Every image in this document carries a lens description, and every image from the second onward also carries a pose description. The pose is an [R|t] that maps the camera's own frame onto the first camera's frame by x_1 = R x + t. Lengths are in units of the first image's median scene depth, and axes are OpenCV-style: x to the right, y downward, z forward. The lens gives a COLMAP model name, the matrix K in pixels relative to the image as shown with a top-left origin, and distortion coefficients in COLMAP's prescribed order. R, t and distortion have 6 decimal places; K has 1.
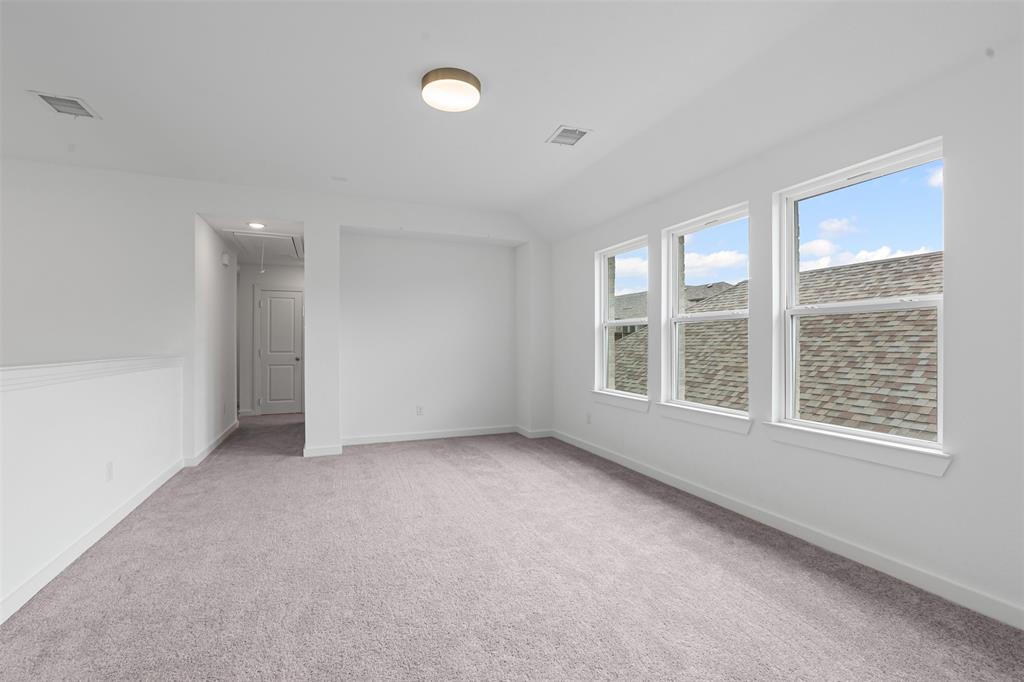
lens RADIAL K [[464.8, 0, 514.0], [0, 464.8, 338.9], [0, 0, 1]] dist [-0.005776, 0.002148]
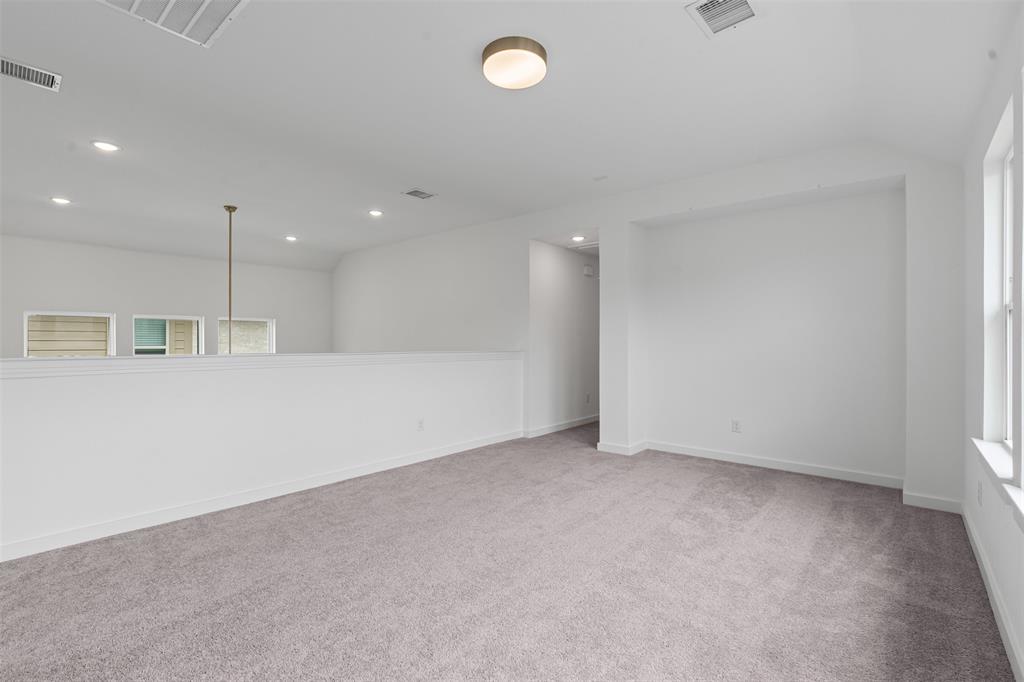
lens RADIAL K [[464.8, 0, 512.7], [0, 464.8, 342.7], [0, 0, 1]] dist [-0.005776, 0.002148]
pose [[0.466293, 0.005067, -0.884616, 0.466139], [0.002674, 0.999971, 0.007137, 0.002076], [0.884626, -0.005693, 0.466266, 0.399780]]
